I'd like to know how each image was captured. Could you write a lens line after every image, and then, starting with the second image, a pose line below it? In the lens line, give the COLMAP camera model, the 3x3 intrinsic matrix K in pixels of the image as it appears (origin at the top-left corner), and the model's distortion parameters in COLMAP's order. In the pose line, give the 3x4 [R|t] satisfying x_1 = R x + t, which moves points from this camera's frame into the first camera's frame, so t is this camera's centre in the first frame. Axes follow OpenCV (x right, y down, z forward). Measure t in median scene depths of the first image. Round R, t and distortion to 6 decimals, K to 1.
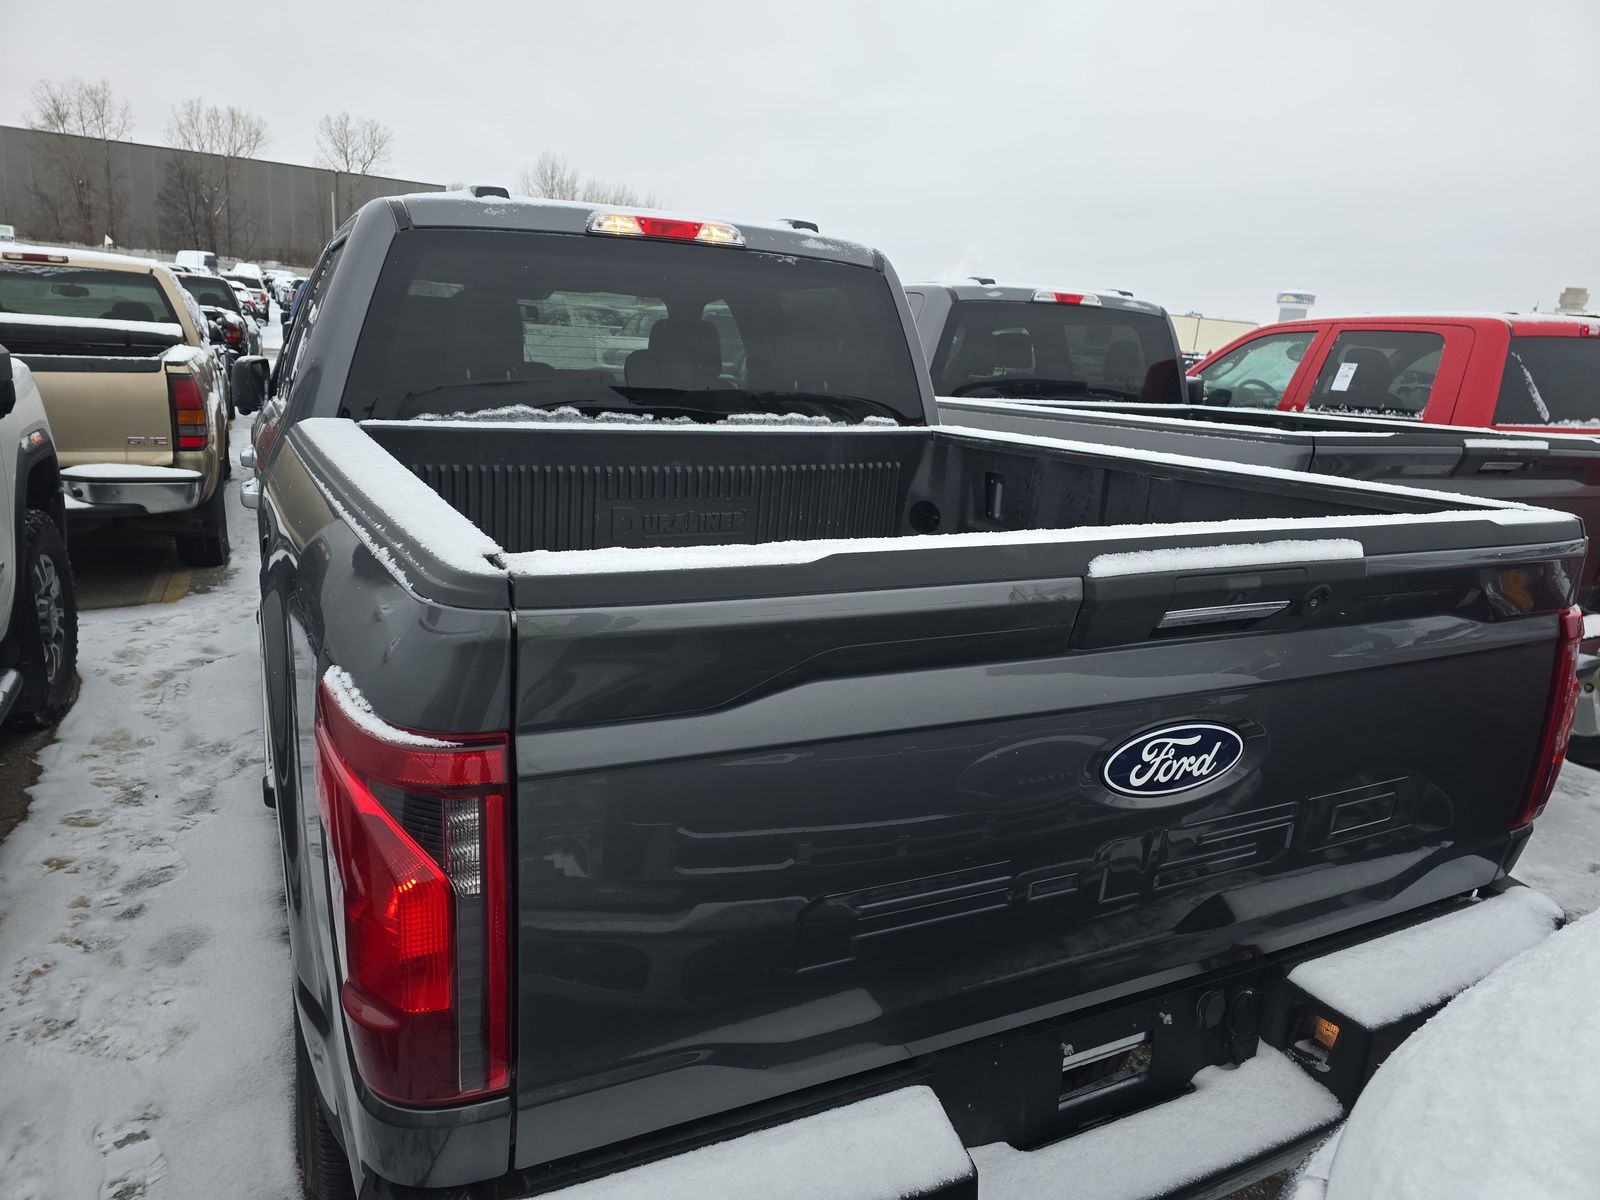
lens RADIAL K [[1062.4, 0, 804.3], [0, 1062.4, 593.6], [0, 0, 1]] dist [0.074808, -0.062170]
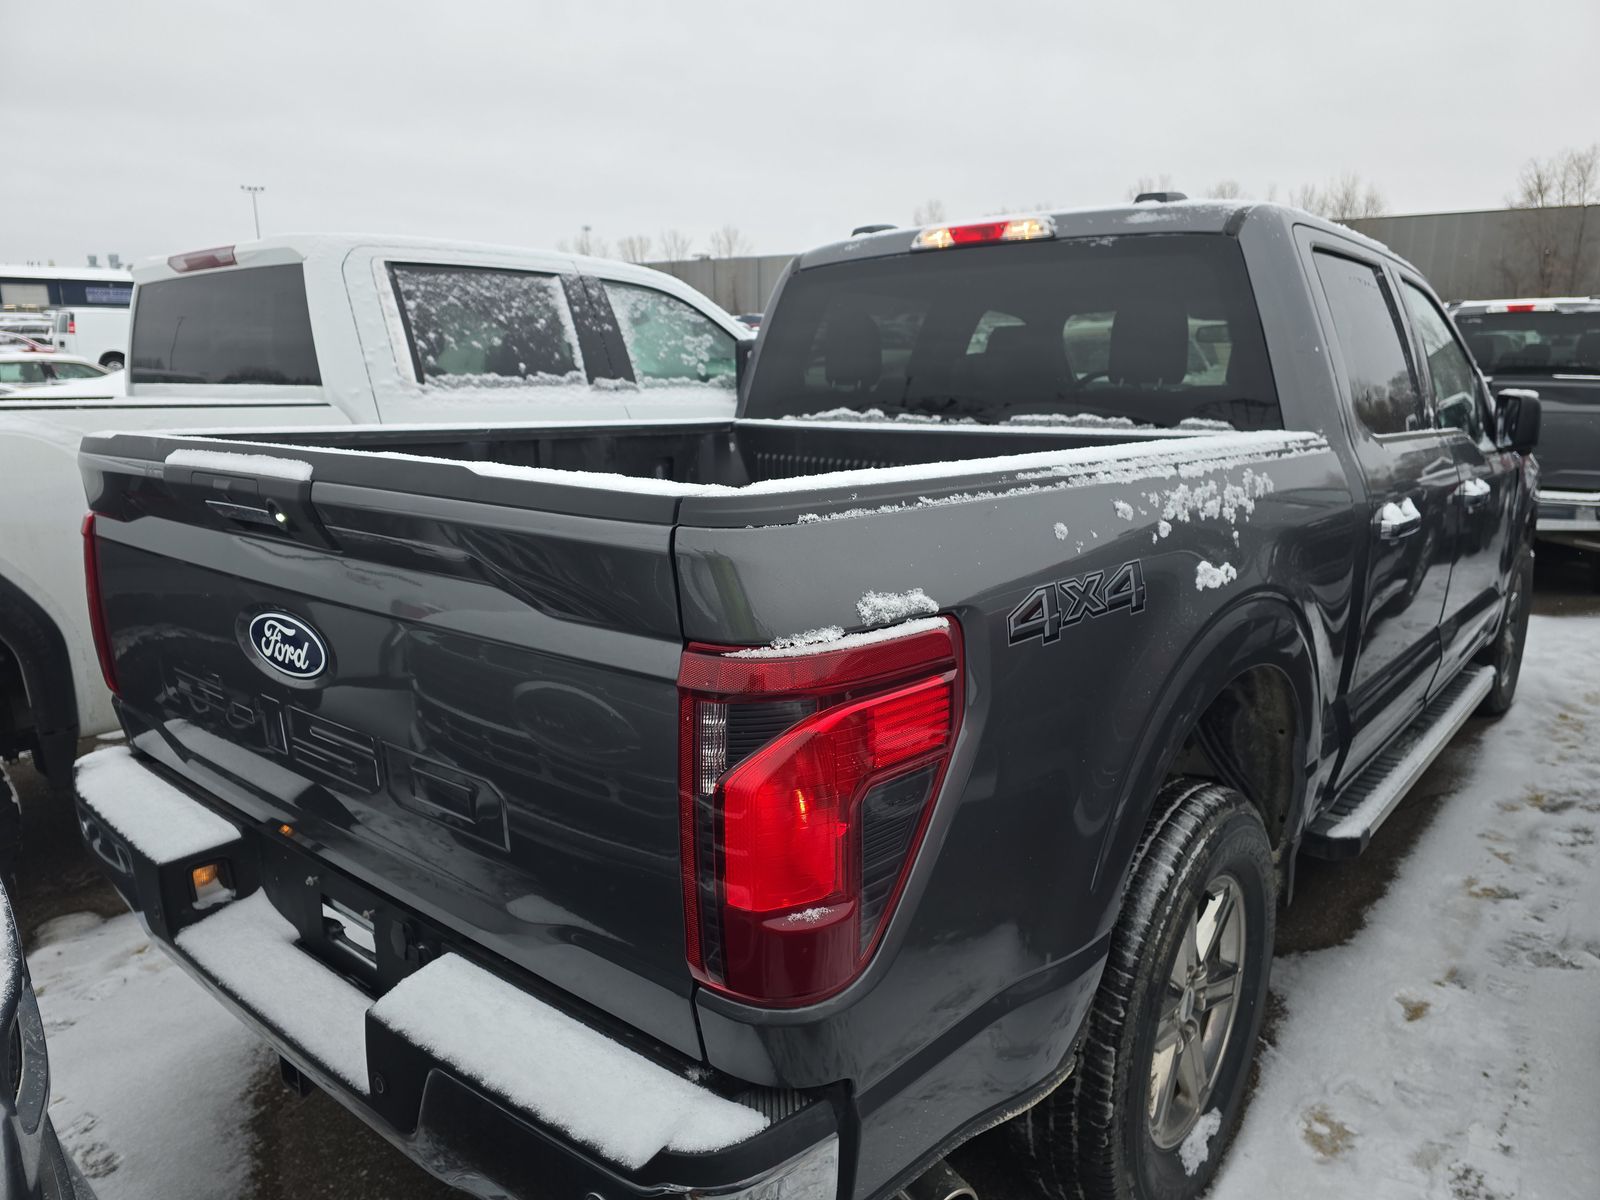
lens RADIAL K [[1067.5, 0, 805.2], [0, 1067.5, 593.6], [0, 0, 1]] dist [0.066130, -0.056794]
pose [[0.399011, 0.131502, -0.907467, 0.725088], [-0.186546, 0.980608, 0.060077, -0.034371], [0.897770, 0.145313, 0.415805, 0.446905]]
